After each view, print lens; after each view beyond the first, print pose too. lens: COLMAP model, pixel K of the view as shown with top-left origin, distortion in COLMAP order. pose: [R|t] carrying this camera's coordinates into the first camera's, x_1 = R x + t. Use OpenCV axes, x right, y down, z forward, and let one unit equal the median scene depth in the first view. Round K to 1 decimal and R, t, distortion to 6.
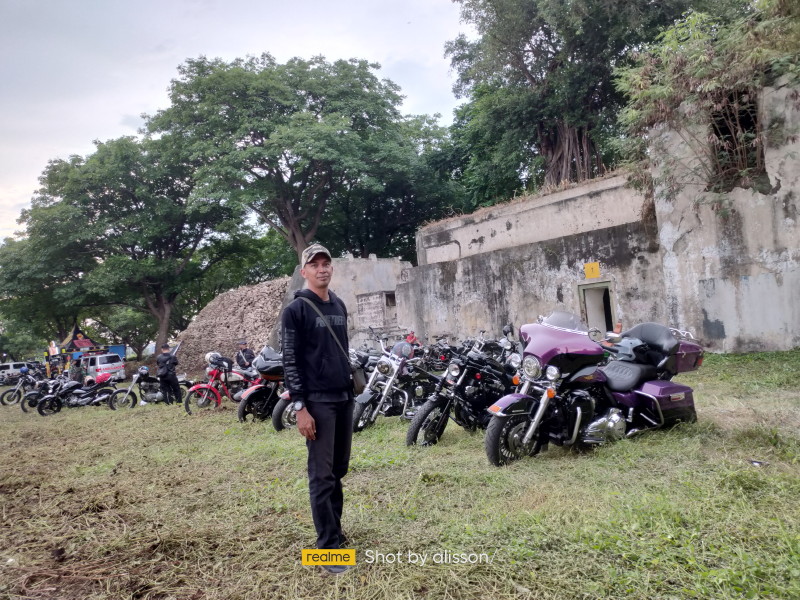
lens RADIAL K [[622.8, 0, 400.0], [0, 622.8, 300.0], [0, 0, 1]] dist [0.059128, -0.009993]
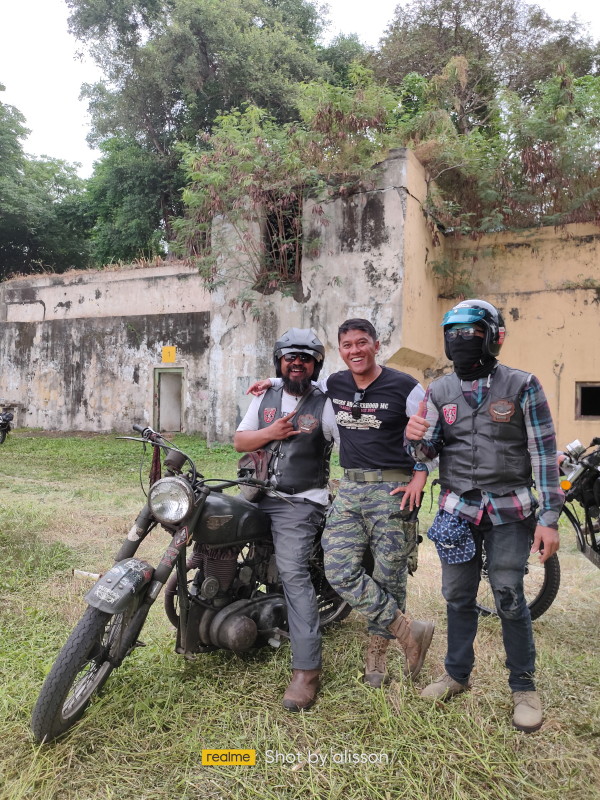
lens RADIAL K [[622.8, 0, 300.0], [0, 622.8, 400.0], [0, 0, 1]] dist [0.059128, -0.009993]
pose [[0.927196, 0.112703, 0.357220, 0.146107], [-0.124629, 0.992148, 0.010463, -0.011773], [-0.353236, -0.054221, 0.933962, 0.025123]]
